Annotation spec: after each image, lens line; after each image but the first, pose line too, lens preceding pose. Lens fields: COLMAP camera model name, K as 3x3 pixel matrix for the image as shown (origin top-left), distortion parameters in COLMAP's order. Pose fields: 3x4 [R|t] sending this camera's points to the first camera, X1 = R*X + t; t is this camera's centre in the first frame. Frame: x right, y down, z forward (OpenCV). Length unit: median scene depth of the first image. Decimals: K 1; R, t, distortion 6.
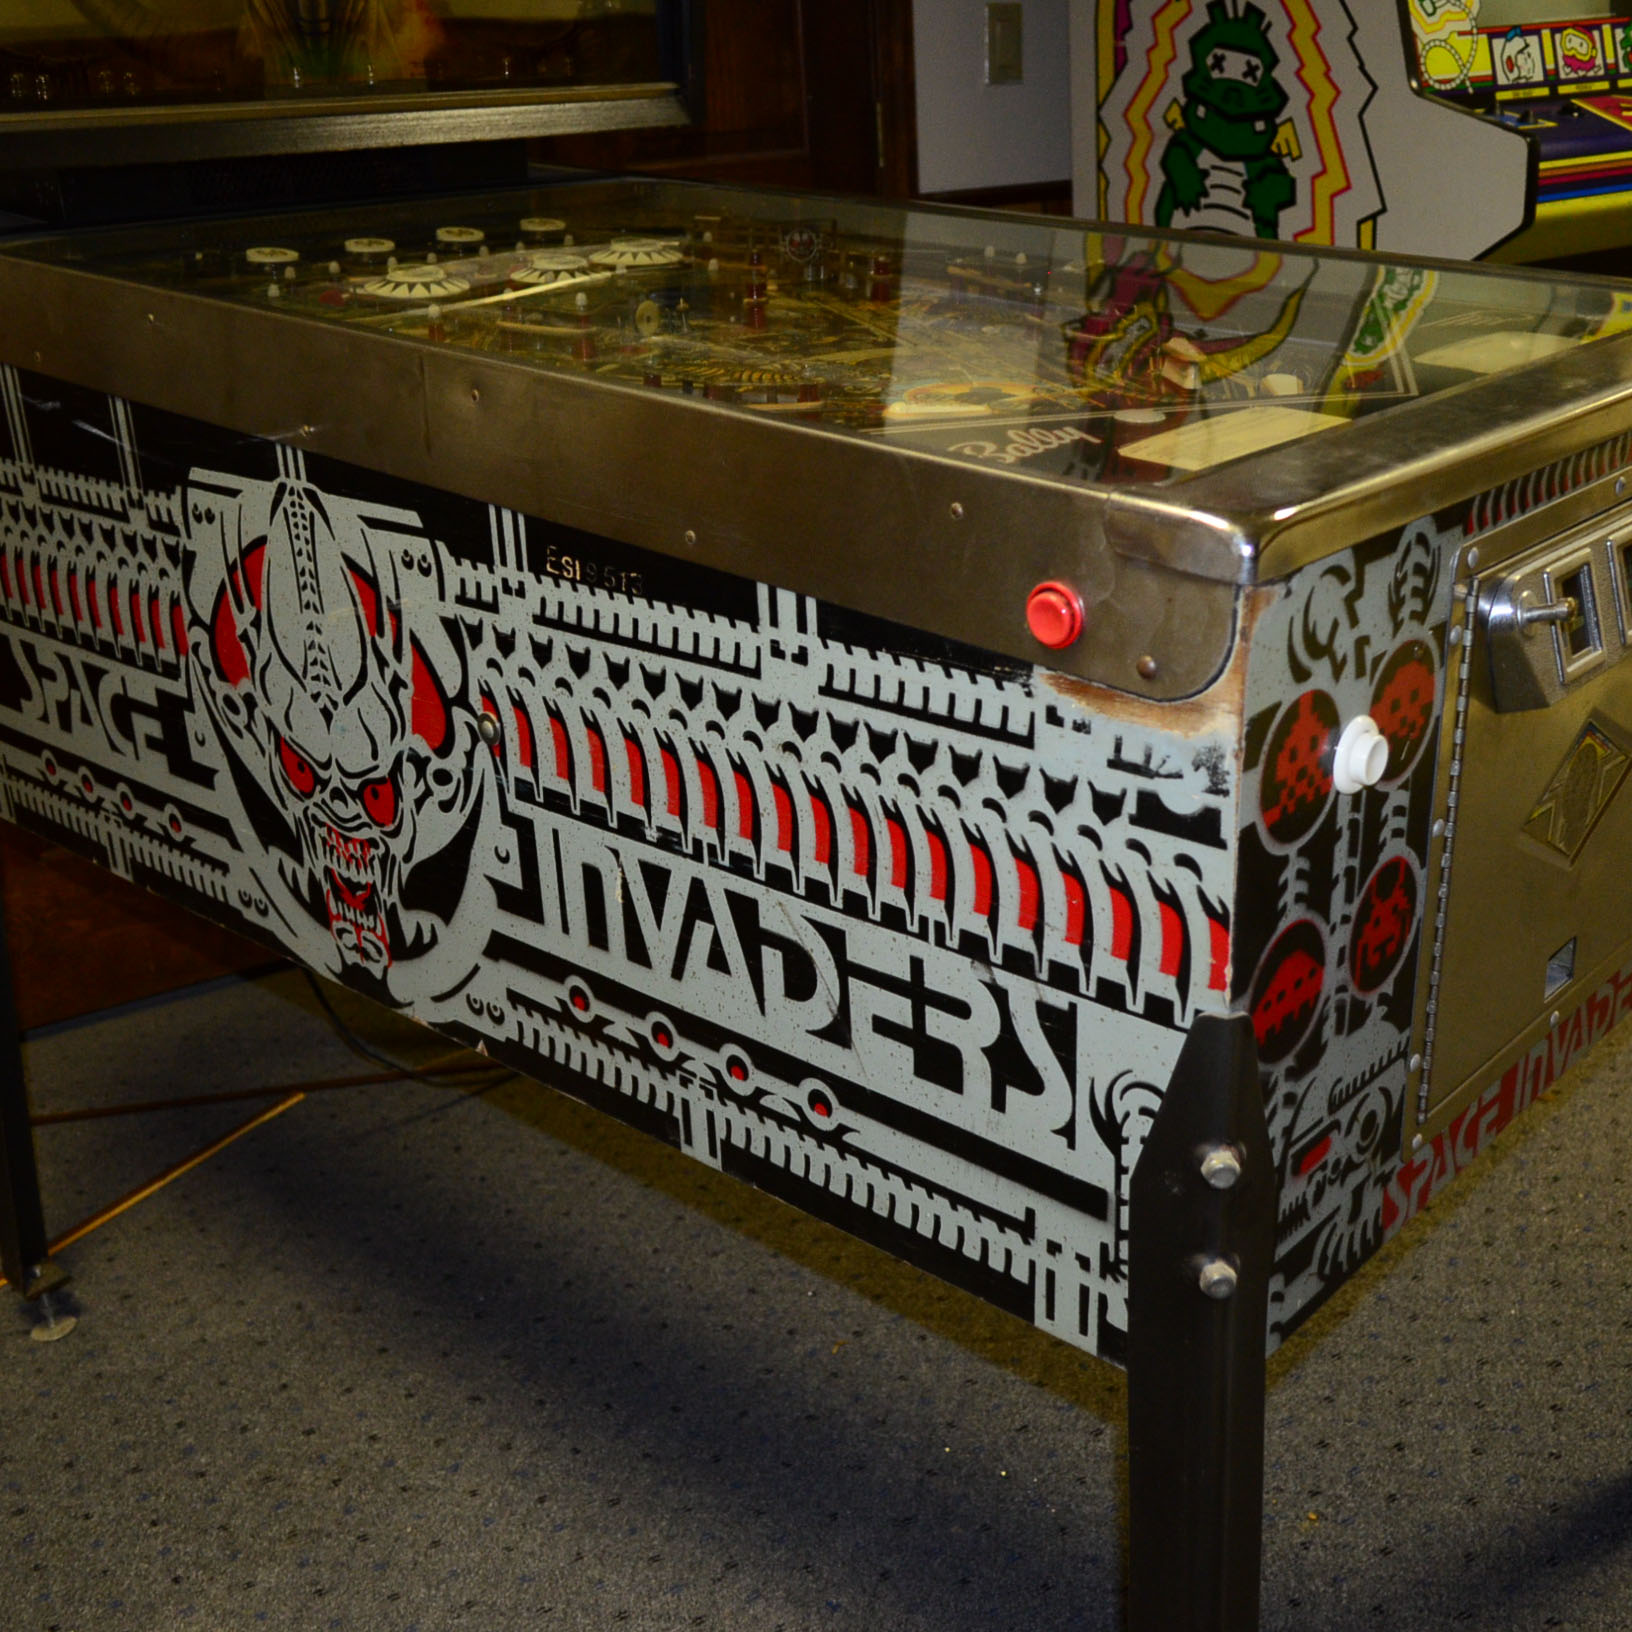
lens RADIAL K [[1912.8, 0, 820.2], [0, 1912.8, 800.8], [0, 0, 1]] dist [-0.012800, 0.000000]
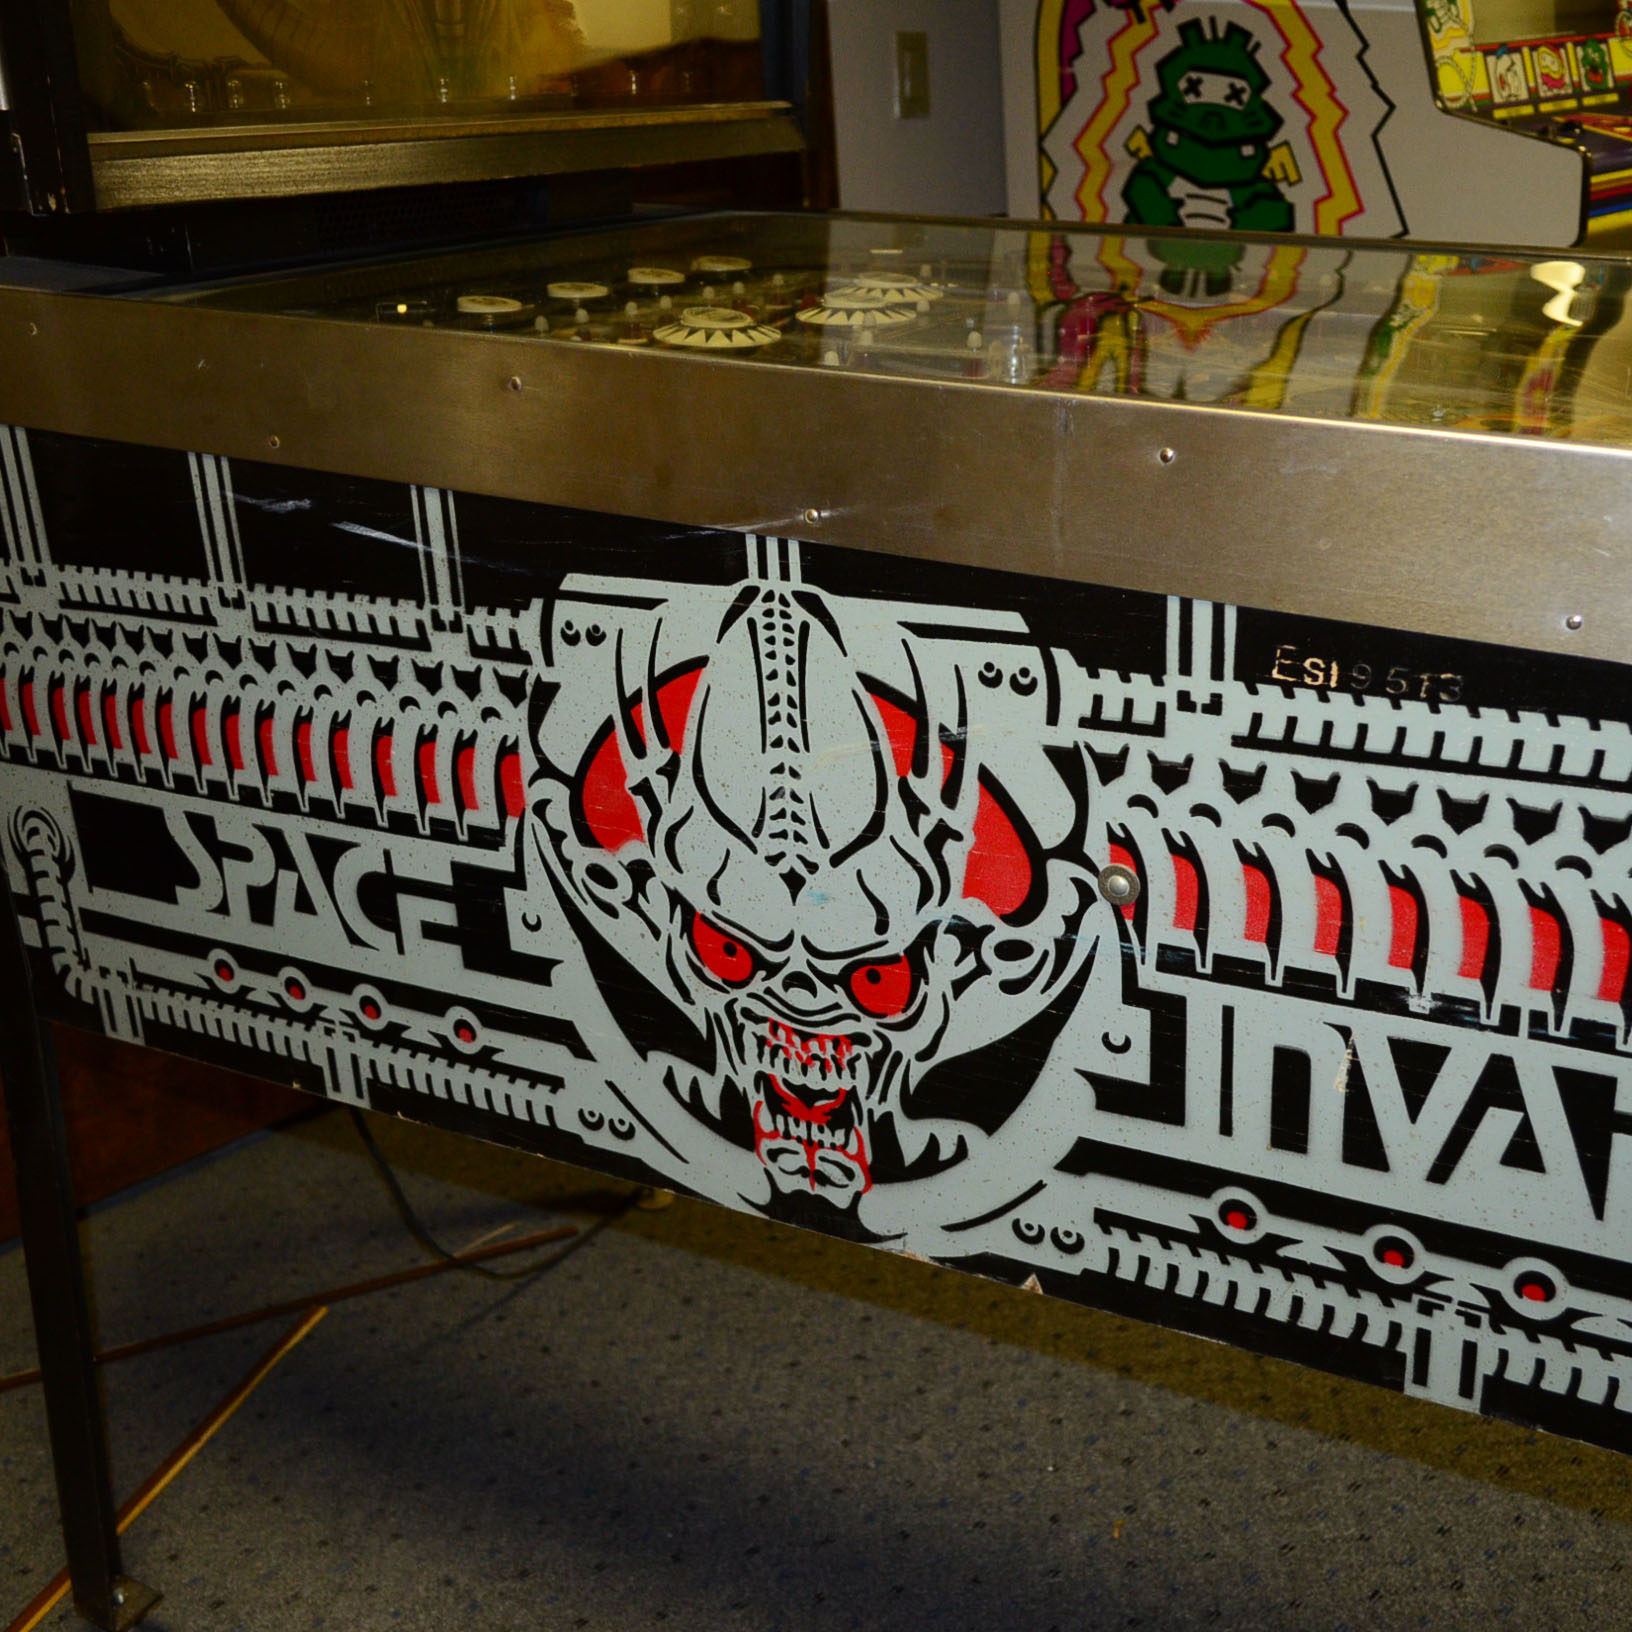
lens RADIAL K [[1912.8, 0, 834.2], [0, 1912.8, 796.8], [0, 0, 1]] dist [-0.012800, 0.000000]
pose [[0.974850, -0.087723, 0.204870, -0.384634], [0.094056, 0.995338, -0.021366, -0.058830], [-0.202040, 0.040098, 0.978556, 0.230412]]
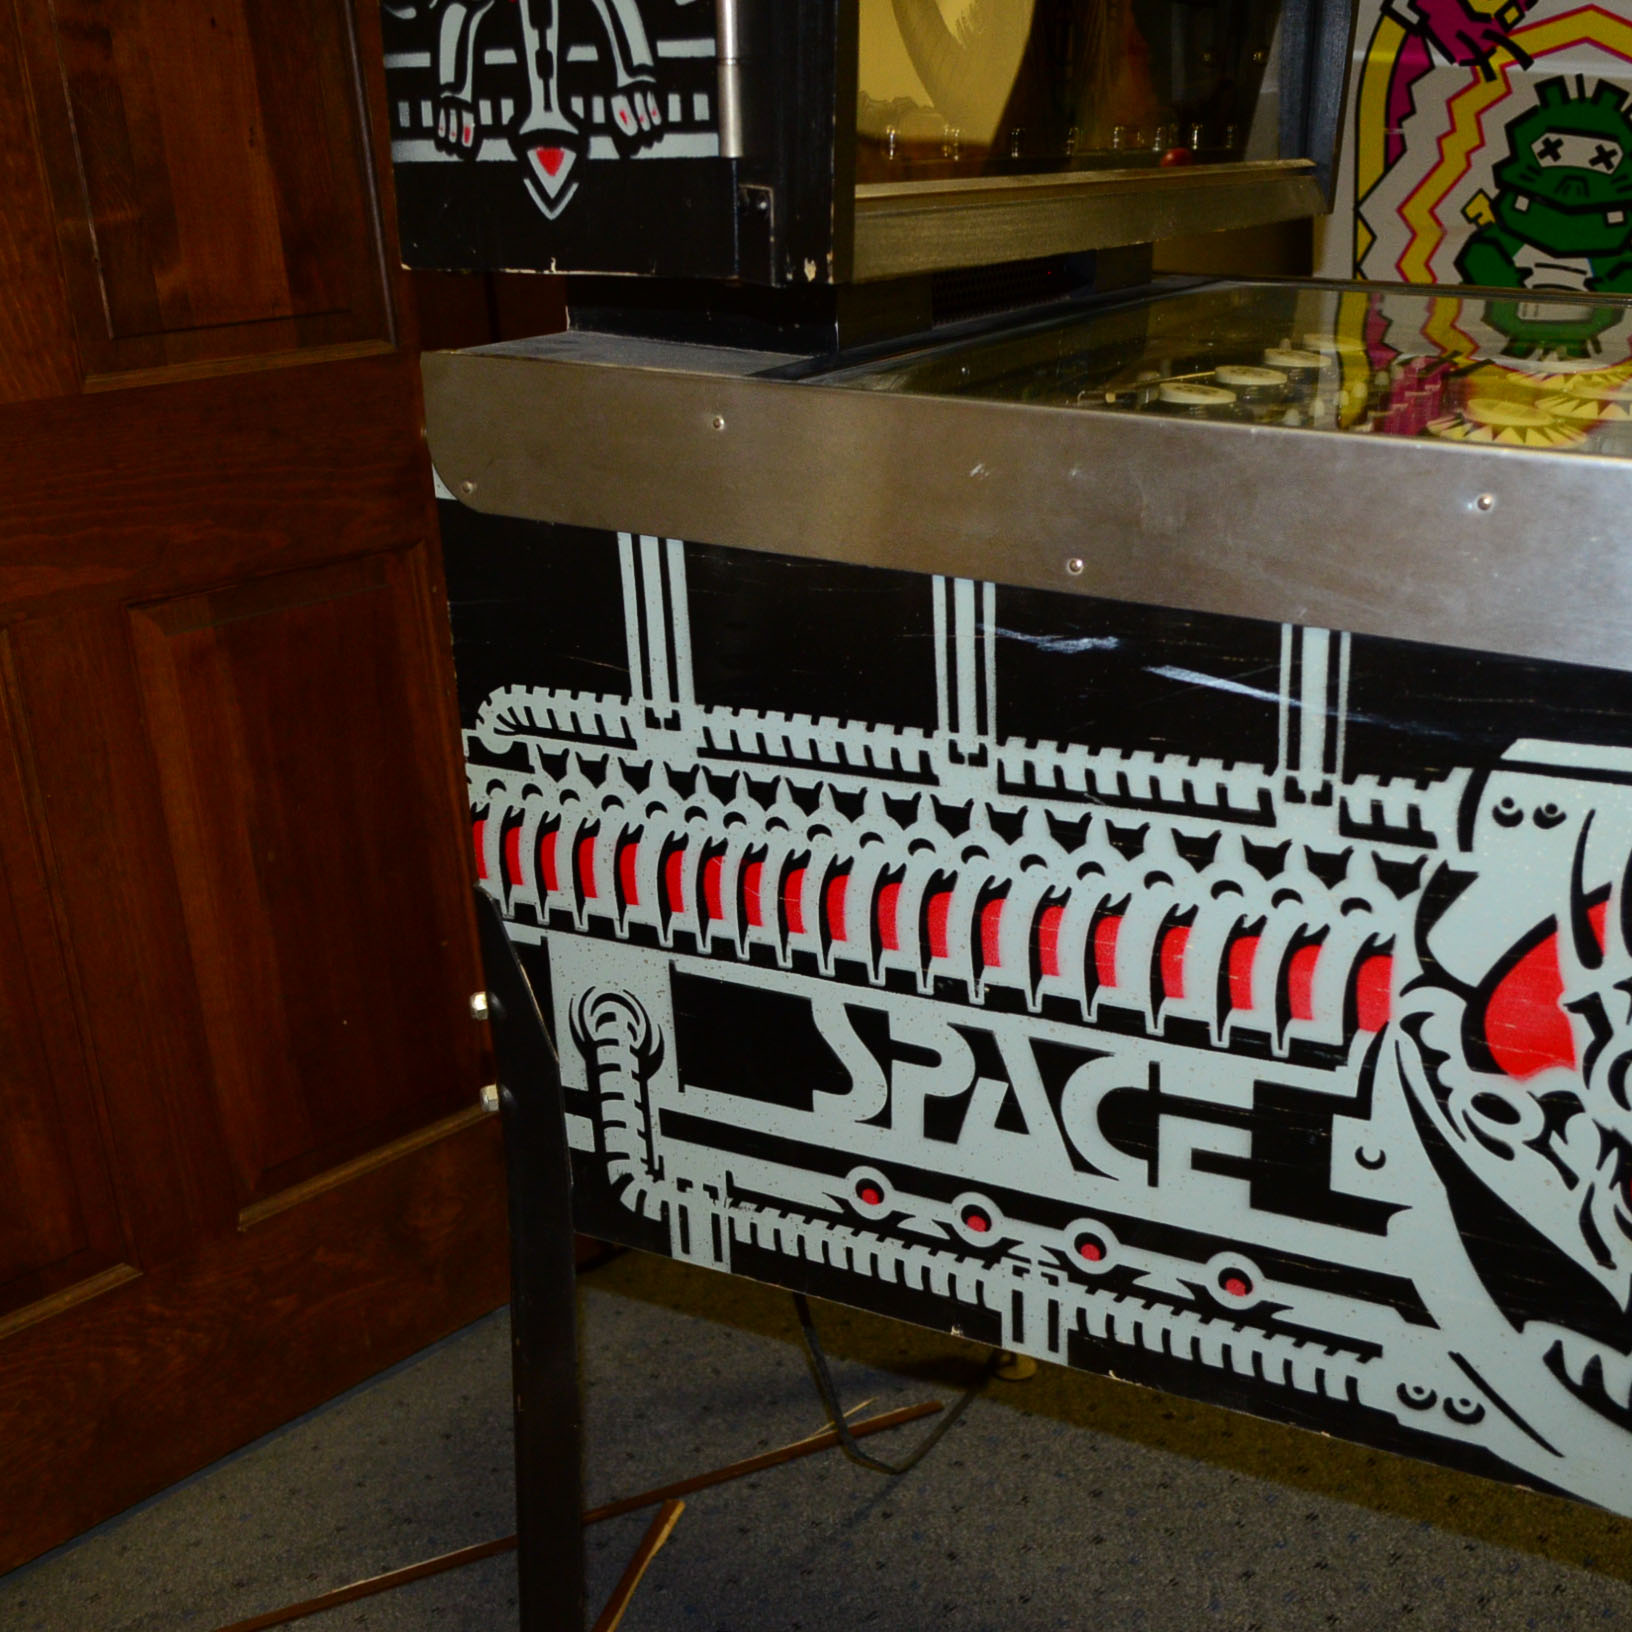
lens RADIAL K [[1912.8, 0, 835.6], [0, 1912.8, 797.4], [0, 0, 1]] dist [-0.012800, 0.000000]
pose [[0.972374, -0.081448, 0.218758, -0.665055], [0.094864, 0.994156, -0.051525, -0.143630], [-0.213283, 0.070854, 0.974418, 0.450684]]
